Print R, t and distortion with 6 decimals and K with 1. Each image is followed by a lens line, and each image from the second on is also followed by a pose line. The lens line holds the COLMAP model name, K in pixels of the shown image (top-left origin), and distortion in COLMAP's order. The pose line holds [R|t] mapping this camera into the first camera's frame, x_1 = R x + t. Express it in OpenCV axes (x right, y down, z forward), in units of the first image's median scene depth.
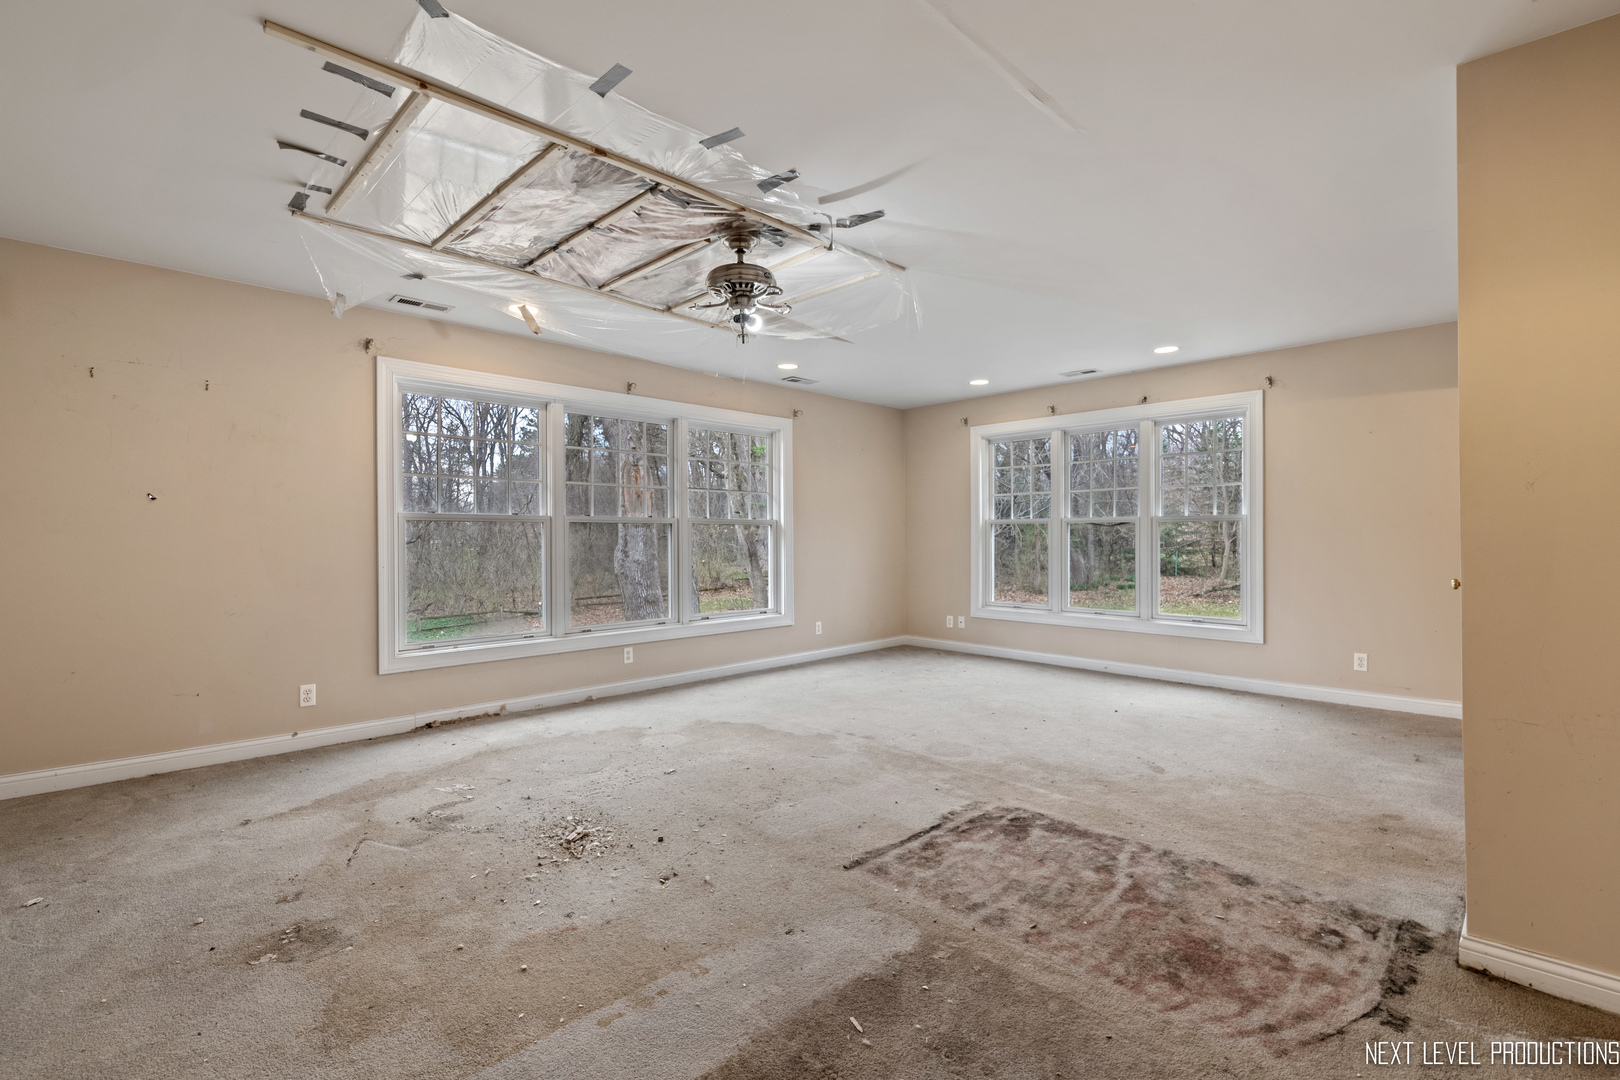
lens RADIAL K [[746.7, 0, 810.0], [0, 746.7, 540.0], [0, 0, 1]] dist [-0.022780, -0.000311]
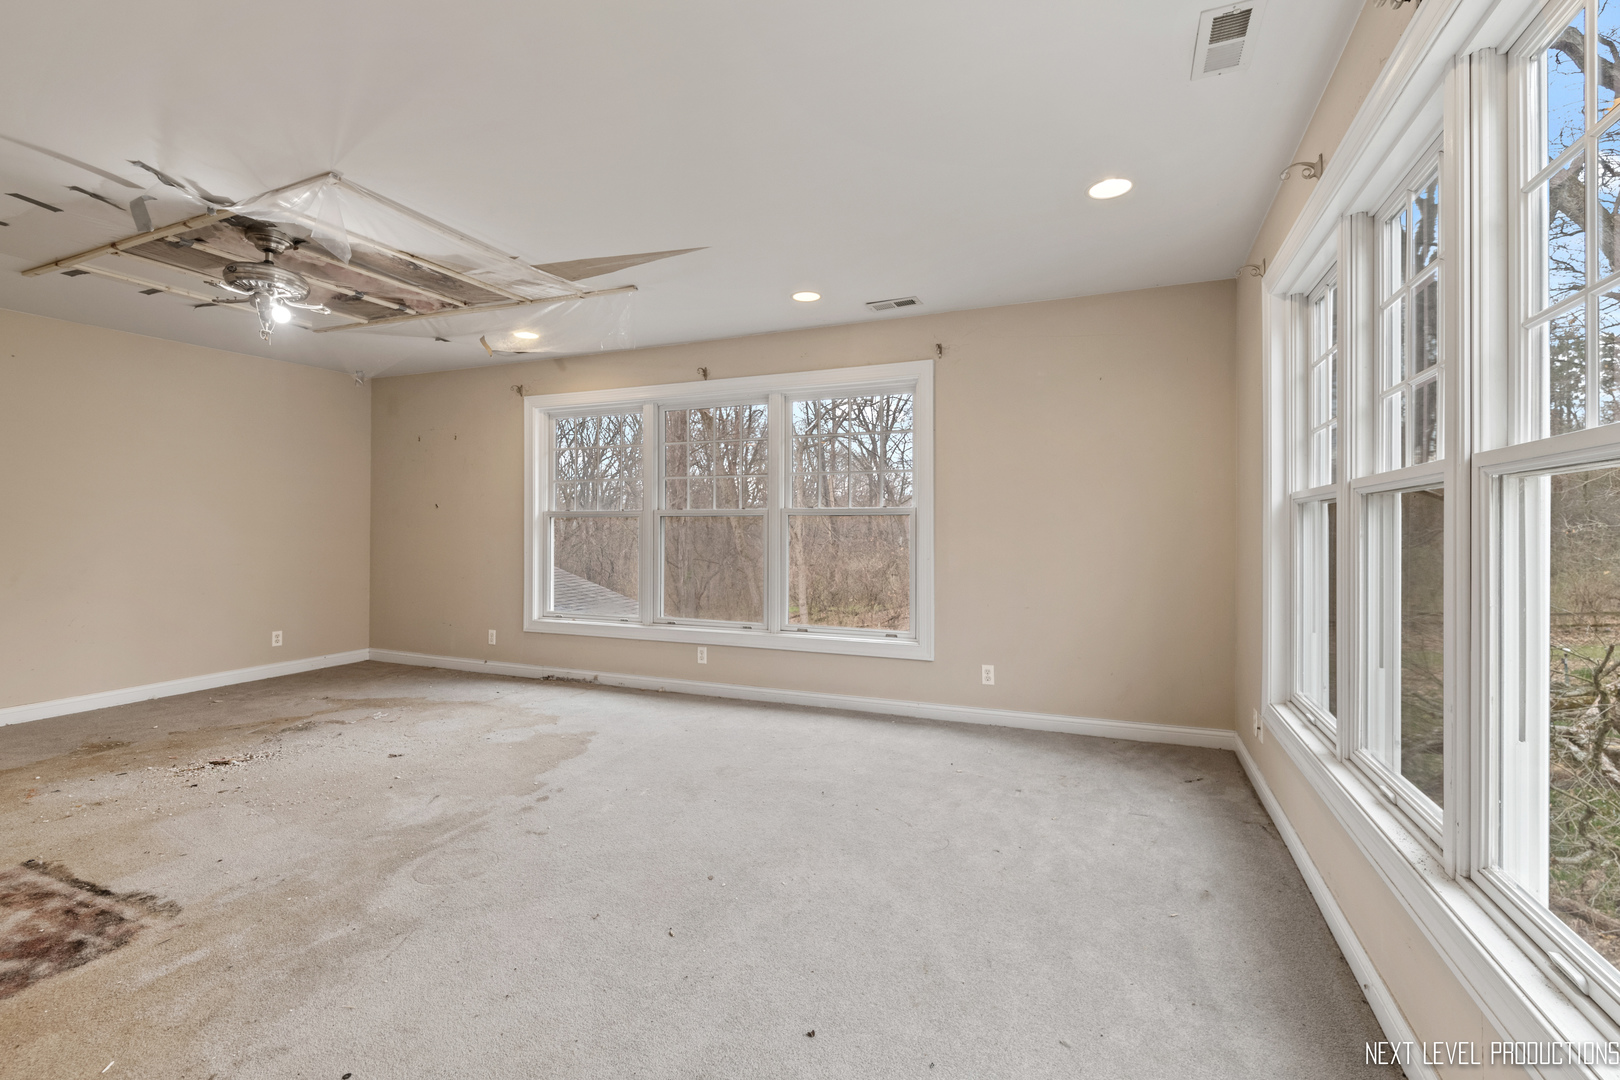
lens RADIAL K [[714.1, 0, 816.9], [0, 714.1, 529.2], [0, 0, 1]] dist [-0.002073, -0.001141]
pose [[0.387335, 0.005926, -0.921920, 1.026616], [-0.008839, 0.999957, 0.002714, -0.015739], [0.921897, 0.007097, 0.387370, 1.229586]]
